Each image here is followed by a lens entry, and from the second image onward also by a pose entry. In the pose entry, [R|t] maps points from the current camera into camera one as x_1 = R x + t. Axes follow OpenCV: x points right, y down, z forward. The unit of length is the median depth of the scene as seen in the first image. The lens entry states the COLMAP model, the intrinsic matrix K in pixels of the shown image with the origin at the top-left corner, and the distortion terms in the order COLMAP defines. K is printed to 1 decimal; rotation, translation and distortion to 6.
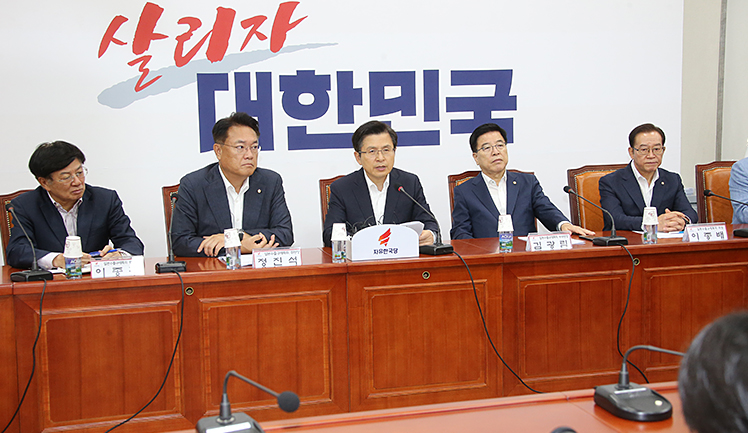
lens RADIAL K [[1114.2, 0, 374.0], [0, 1114.2, 216.5], [0, 0, 1]] dist [0.026452, 0.035718]
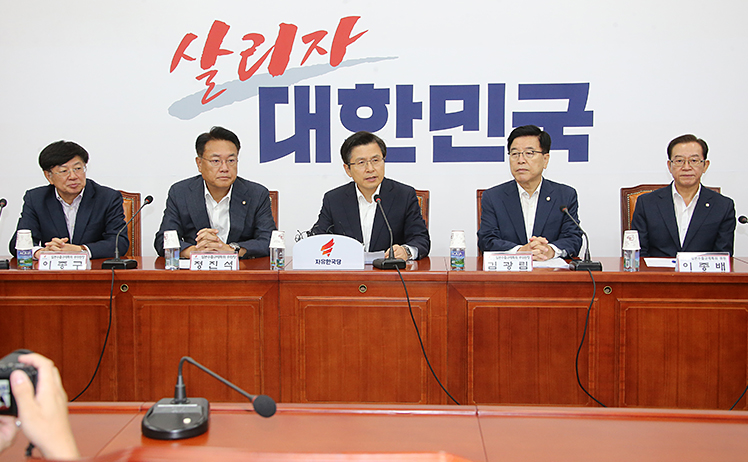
lens RADIAL K [[1074.8, 0, 363.9], [0, 1074.8, 215.2], [0, 0, 1]] dist [0.031717, 0.034259]
pose [[0.934147, 0.038900, -0.354761, 0.341656], [-0.047591, 0.998742, -0.015804, 0.003328], [0.353700, 0.031647, 0.934823, 0.112169]]
